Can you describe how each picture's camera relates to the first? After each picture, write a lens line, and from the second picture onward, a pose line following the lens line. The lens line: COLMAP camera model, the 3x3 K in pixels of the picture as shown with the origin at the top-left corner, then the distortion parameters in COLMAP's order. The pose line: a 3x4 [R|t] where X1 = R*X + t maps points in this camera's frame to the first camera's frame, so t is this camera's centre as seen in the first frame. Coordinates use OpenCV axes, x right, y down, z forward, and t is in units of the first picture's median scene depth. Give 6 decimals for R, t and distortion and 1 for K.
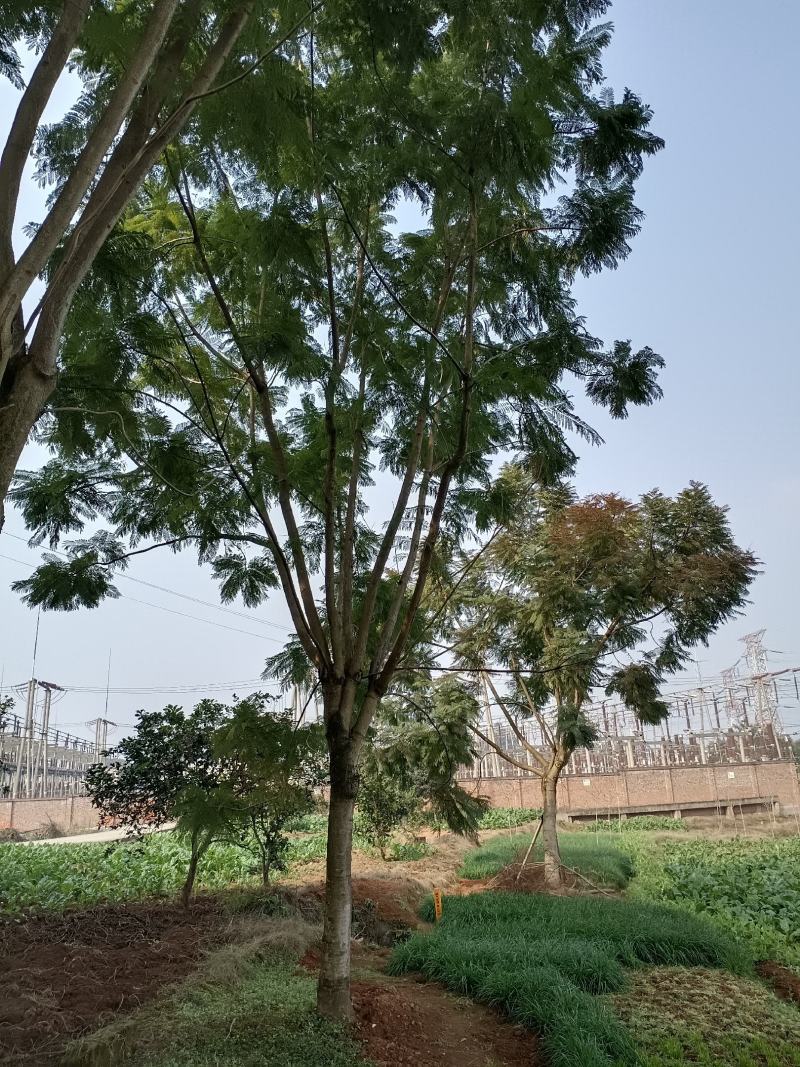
lens RADIAL K [[735.7, 0, 399.9], [0, 735.7, 554.1], [0, 0, 1]] dist [0.001125, -0.091262]
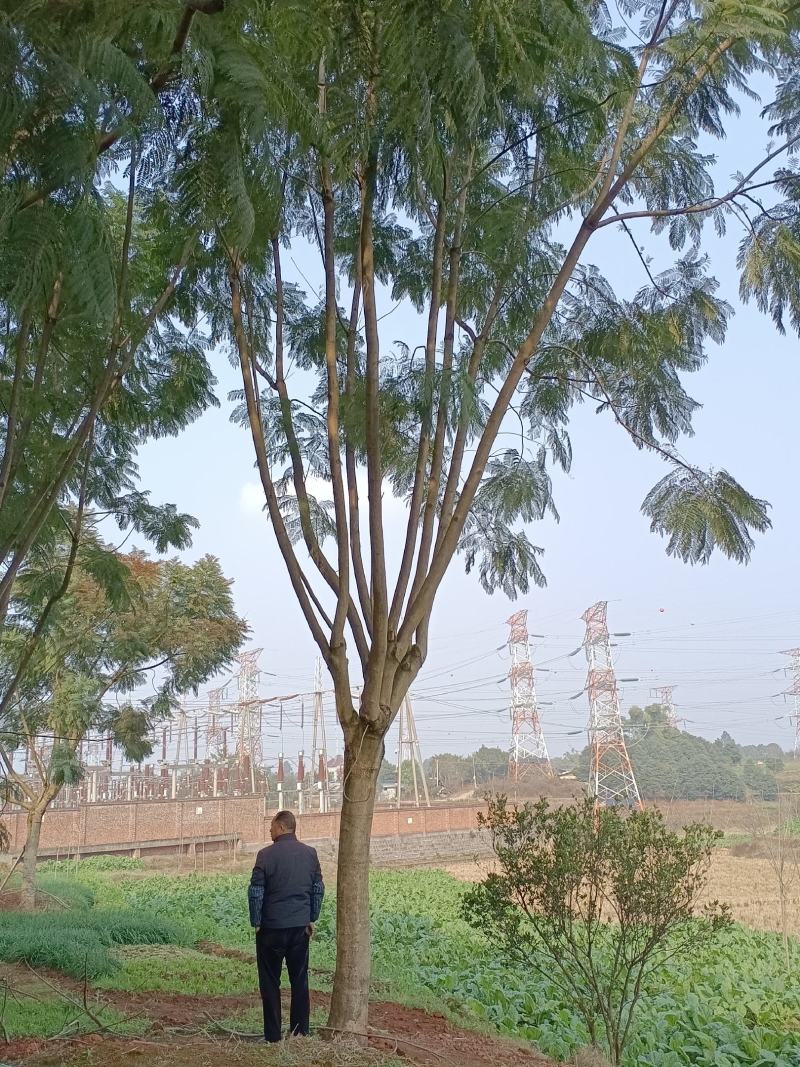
lens RADIAL K [[878.5, 0, 400.0], [0, 878.5, 533.5], [0, 0, 1]] dist [-0.005658, -0.004797]
pose [[0.811543, 0.167575, 0.559746, -0.039771], [-0.160011, 0.985107, -0.062928, -0.026231], [-0.561955, -0.038497, 0.826271, -0.089721]]
